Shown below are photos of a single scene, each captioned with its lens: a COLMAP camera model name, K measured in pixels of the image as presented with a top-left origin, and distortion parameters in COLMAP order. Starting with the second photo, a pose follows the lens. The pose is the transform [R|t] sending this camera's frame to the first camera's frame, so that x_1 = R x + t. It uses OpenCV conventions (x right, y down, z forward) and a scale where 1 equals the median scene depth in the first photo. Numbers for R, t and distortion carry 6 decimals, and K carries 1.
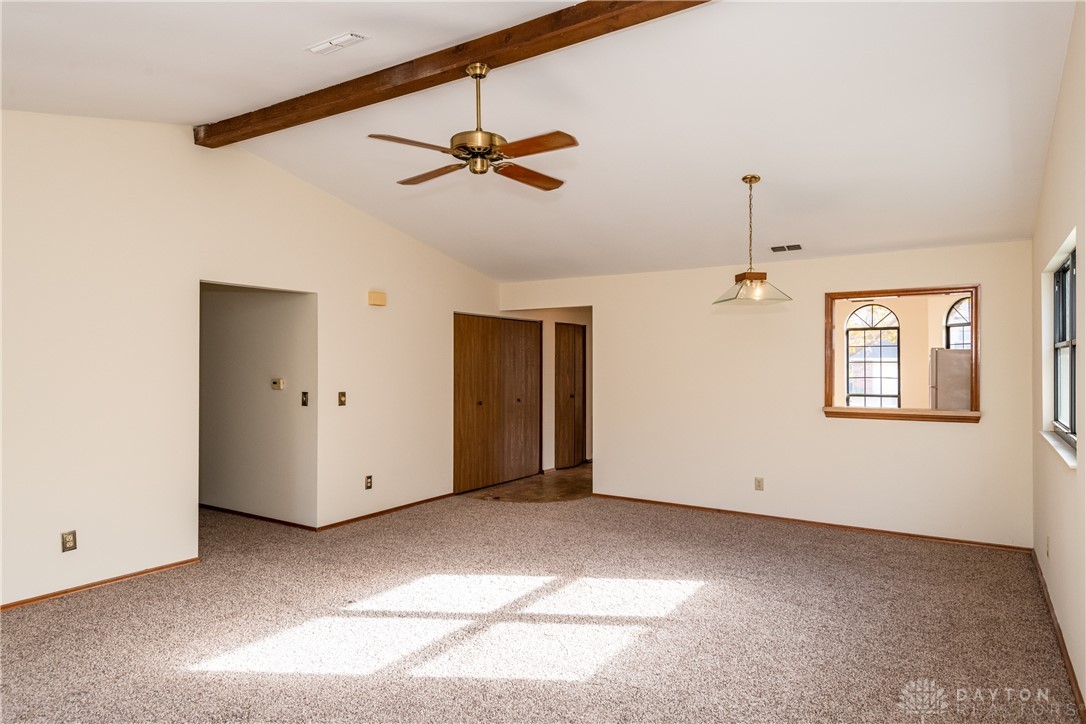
lens RADIAL K [[744.6, 0, 543.0], [0, 744.6, 362.0], [0, 0, 1]] dist [0.063493, -0.074364]
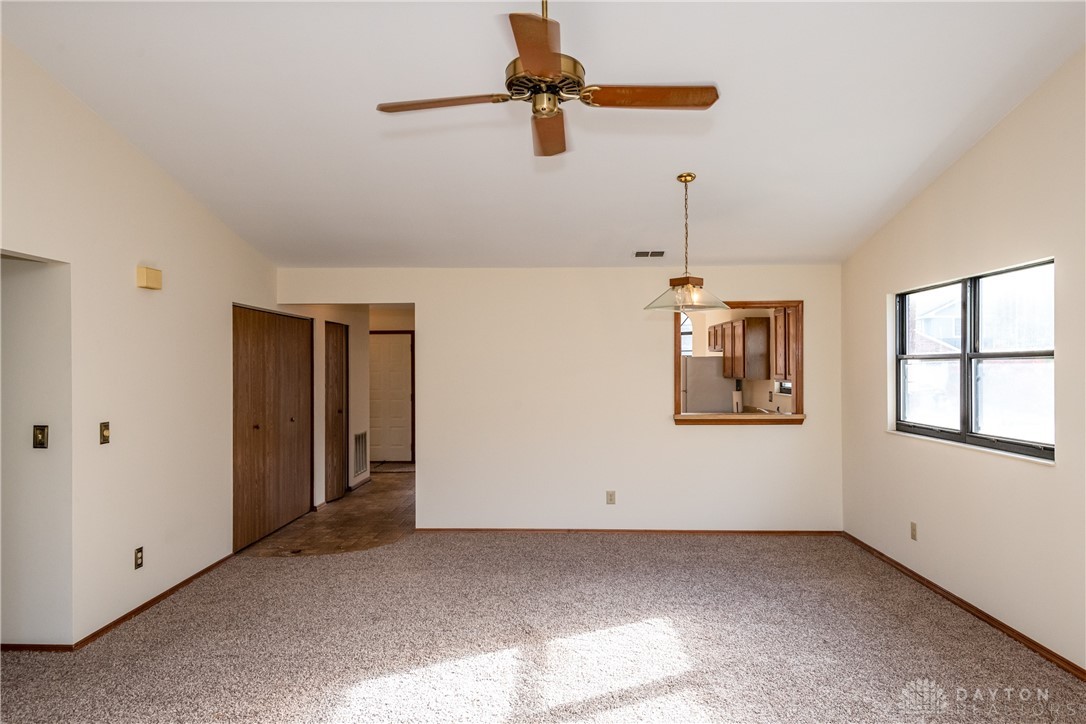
lens RADIAL K [[744.6, 0, 543.0], [0, 744.6, 362.0], [0, 0, 1]] dist [0.063493, -0.074364]
pose [[0.825311, -0.000794, 0.564677, -0.336535], [0.001392, 0.999999, -0.000628, -0.010563], [-0.564676, 0.001304, 0.825311, 0.272767]]
